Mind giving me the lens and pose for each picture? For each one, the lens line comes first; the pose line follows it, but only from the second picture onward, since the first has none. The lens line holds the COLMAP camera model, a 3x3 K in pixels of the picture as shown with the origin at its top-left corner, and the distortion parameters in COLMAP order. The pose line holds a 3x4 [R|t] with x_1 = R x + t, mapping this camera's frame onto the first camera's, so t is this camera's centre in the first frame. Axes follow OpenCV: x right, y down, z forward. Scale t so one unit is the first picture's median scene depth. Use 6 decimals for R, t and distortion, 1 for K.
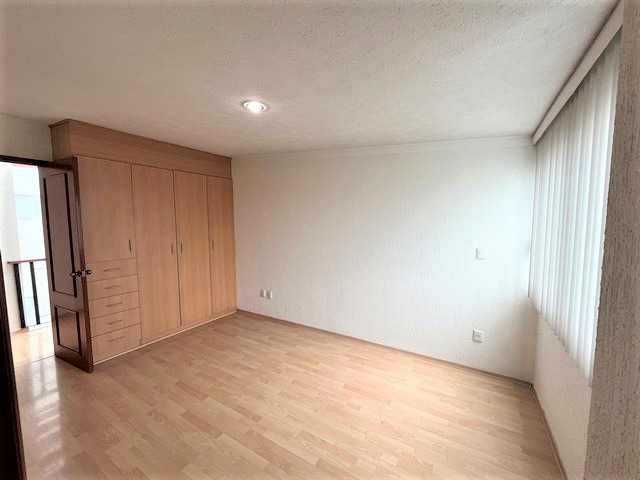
lens RADIAL K [[261.3, 0, 315.0], [0, 261.3, 240.3], [0, 0, 1]] dist [-0.001015, -0.000766]
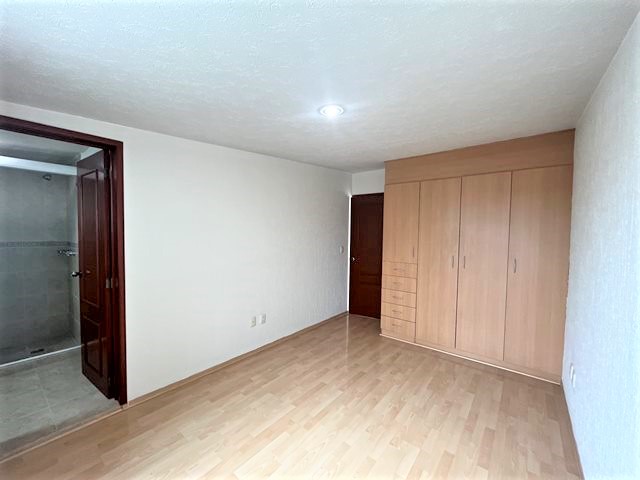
lens RADIAL K [[261.3, 0, 322.4], [0, 261.3, 239.8], [0, 0, 1]] dist [-0.001015, -0.000766]
pose [[-0.101930, 0.028537, -0.994382, 0.513864], [-0.091190, 0.995112, 0.037906, -0.045094], [0.990603, 0.094542, -0.098830, 0.756025]]
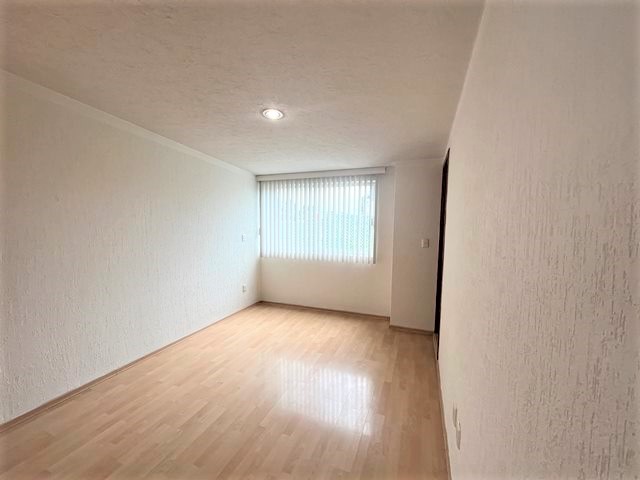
lens RADIAL K [[261.3, 0, 321.3], [0, 261.3, 239.8], [0, 0, 1]] dist [-0.001015, -0.000766]
pose [[-0.187026, -0.065594, 0.980163, -0.954327], [0.067356, 0.994564, 0.079410, -0.030337], [-0.980043, 0.080872, -0.181591, 0.713810]]
